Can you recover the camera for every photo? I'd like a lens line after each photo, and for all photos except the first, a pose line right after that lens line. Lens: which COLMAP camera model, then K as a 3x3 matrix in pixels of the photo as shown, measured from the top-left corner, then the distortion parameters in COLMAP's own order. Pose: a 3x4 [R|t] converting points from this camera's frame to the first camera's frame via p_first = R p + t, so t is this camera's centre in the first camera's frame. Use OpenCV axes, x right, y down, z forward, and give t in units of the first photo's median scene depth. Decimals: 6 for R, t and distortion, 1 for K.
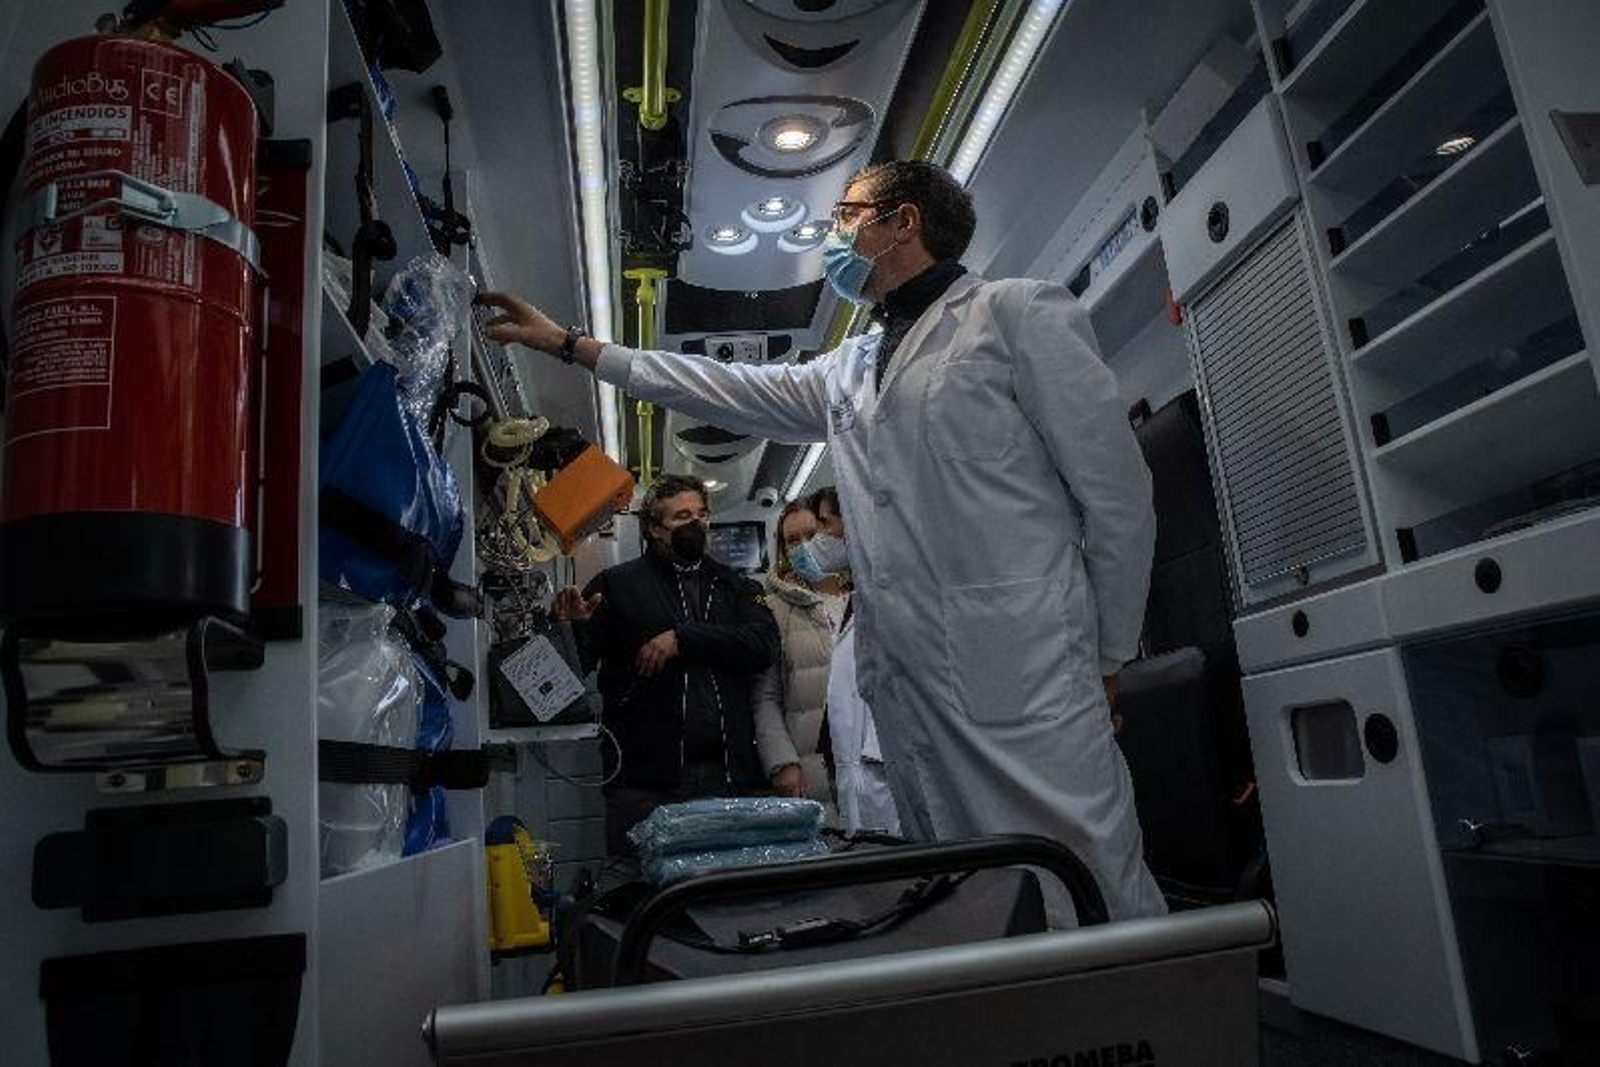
lens RADIAL K [[1103.2, 0, 800.0], [0, 1103.2, 533.5], [0, 0, 1]] dist [-0.154256, 0.117873]
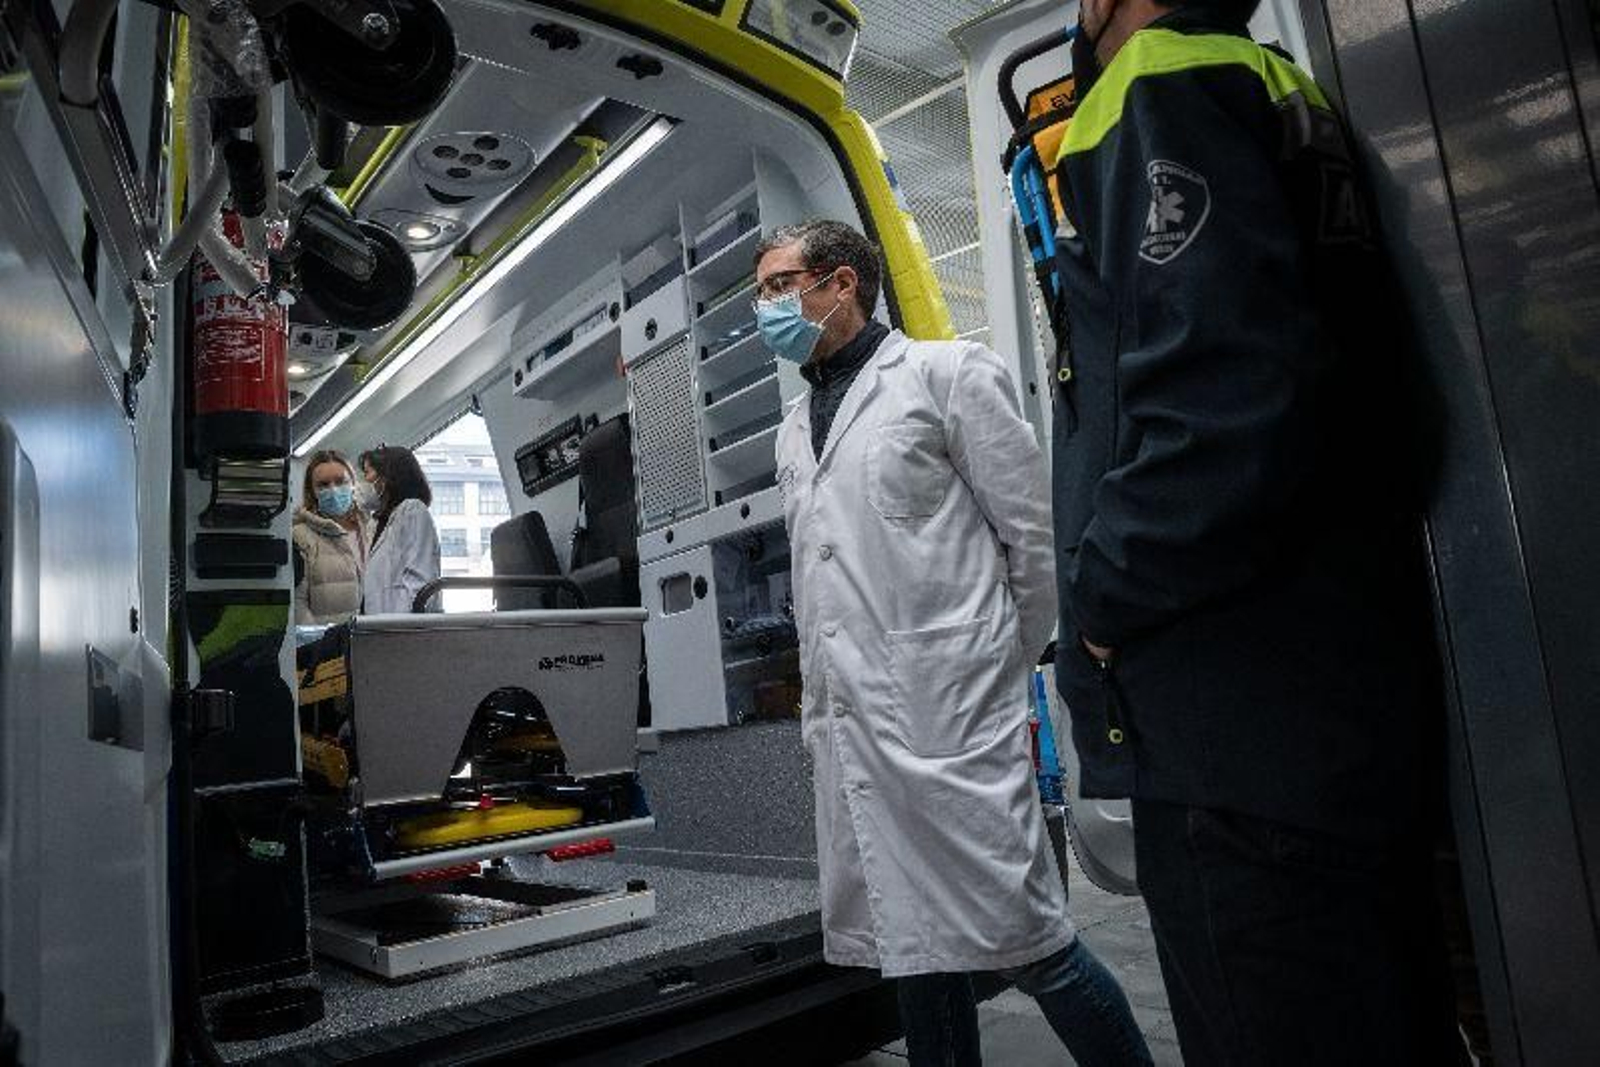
lens RADIAL K [[1103.2, 0, 800.0], [0, 1103.2, 533.5], [0, 0, 1]] dist [-0.154256, 0.117873]
pose [[0.856928, 0.086339, 0.508153, -0.368831], [-0.086429, 0.995981, -0.023474, 0.102992], [-0.508138, -0.023804, 0.860947, -0.889554]]
